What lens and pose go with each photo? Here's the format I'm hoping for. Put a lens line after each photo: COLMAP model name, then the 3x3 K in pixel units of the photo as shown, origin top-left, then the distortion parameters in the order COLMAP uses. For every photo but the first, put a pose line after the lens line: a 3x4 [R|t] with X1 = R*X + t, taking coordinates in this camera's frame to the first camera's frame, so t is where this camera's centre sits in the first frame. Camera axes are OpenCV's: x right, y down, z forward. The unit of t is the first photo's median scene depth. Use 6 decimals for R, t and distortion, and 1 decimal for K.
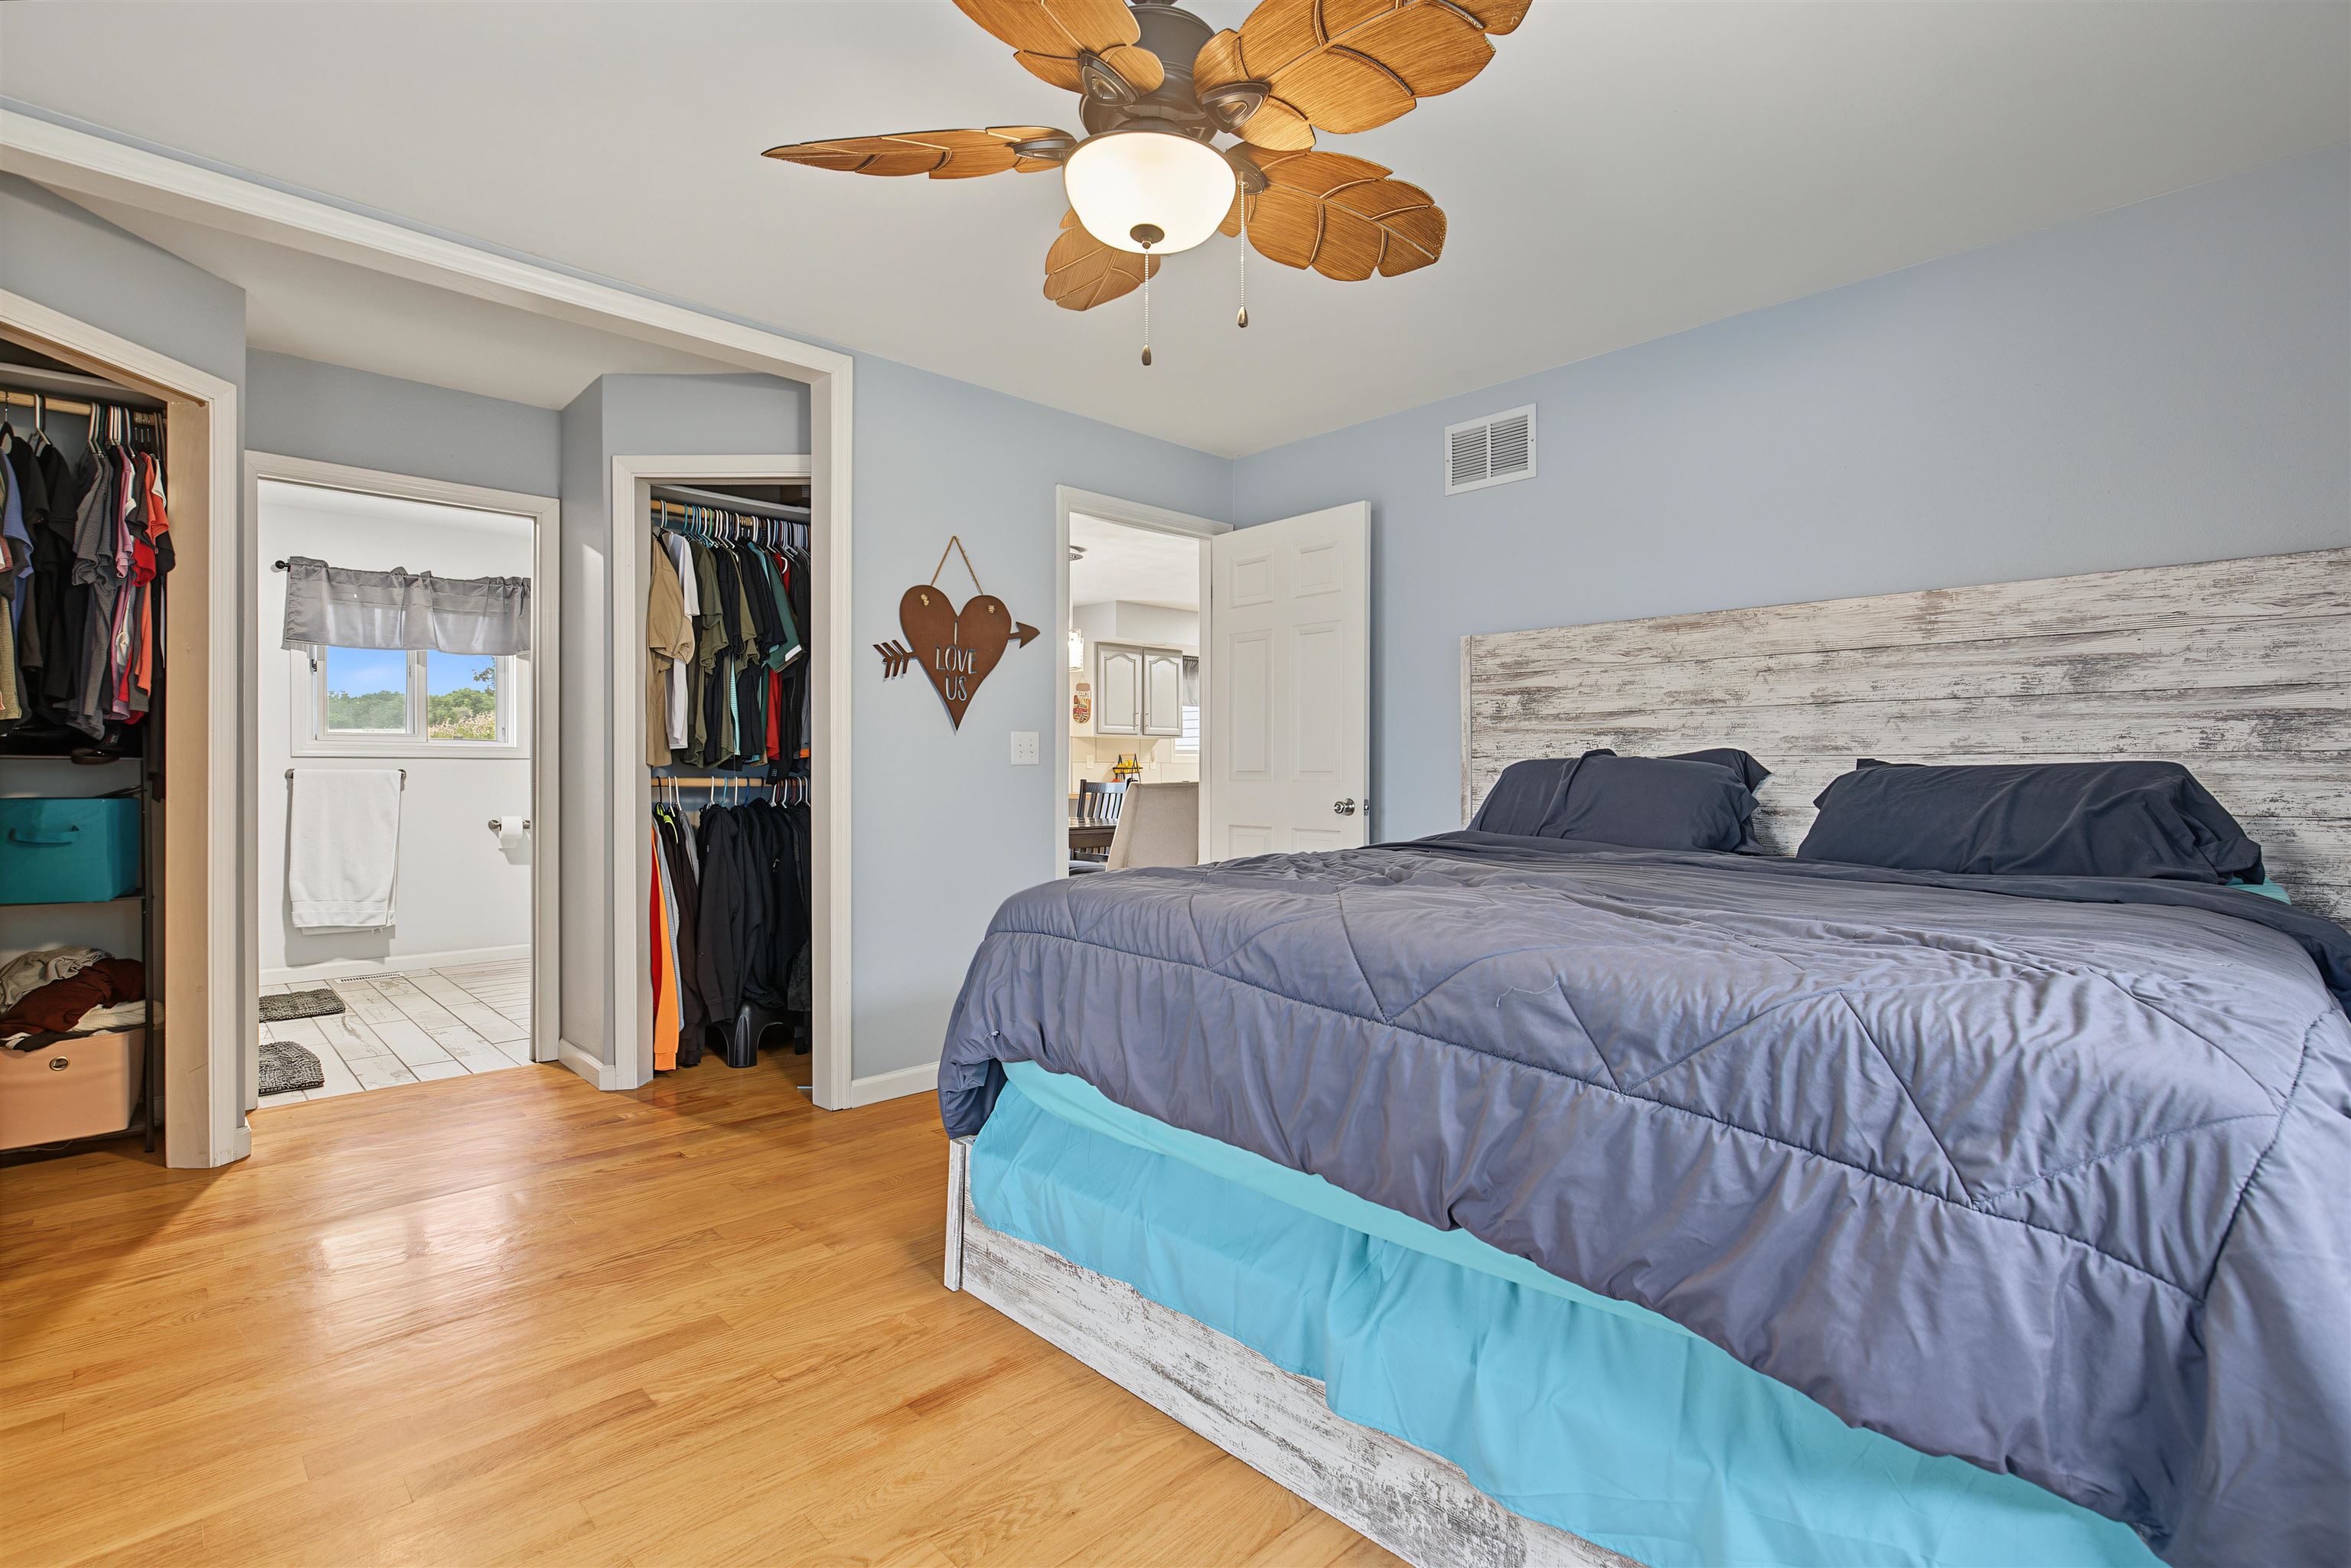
lens RADIAL K [[1059.4, 0, 1176.9], [0, 1059.4, 784.3], [0, 0, 1]] dist [-0.021830, 0.001563]
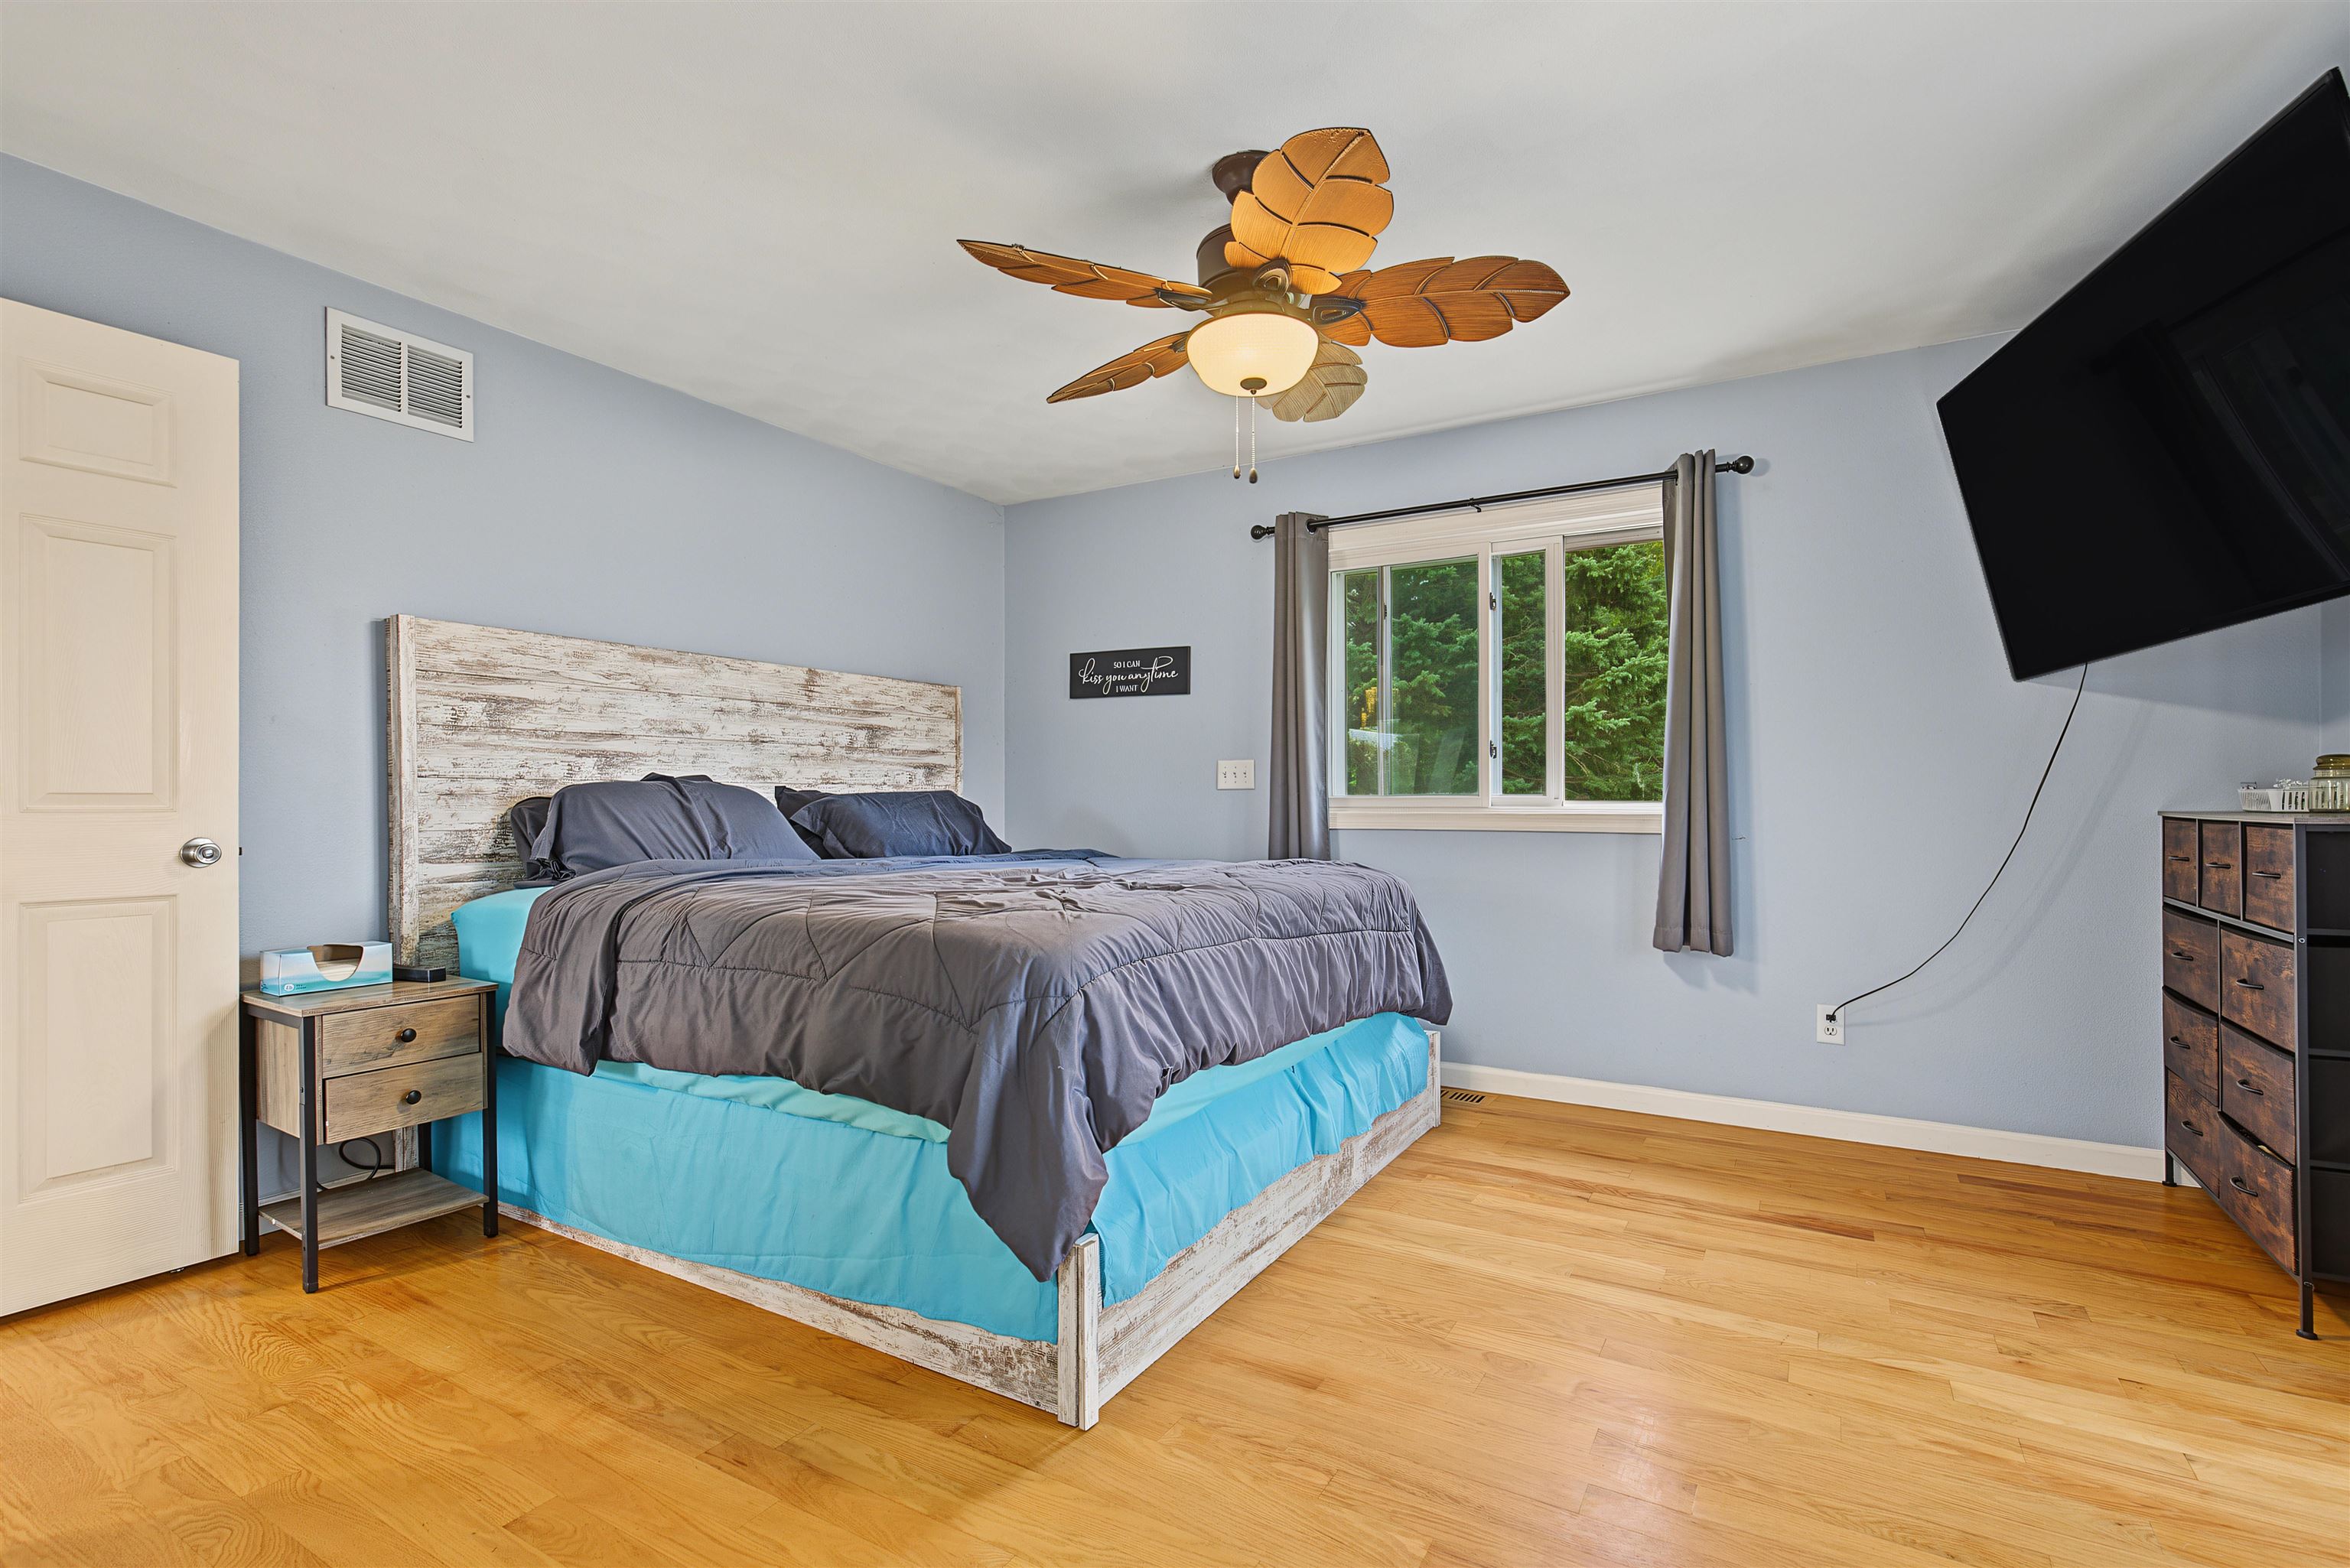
lens RADIAL K [[1098.1, 0, 1159.2], [0, 1098.1, 776.5], [0, 0, 1]] dist [0.002364, -0.000463]
pose [[-0.242802, 0.015868, 0.969946, -0.829302], [0.005557, 0.999873, -0.014967, -0.013595], [-0.970060, 0.001756, -0.242859, 0.895634]]
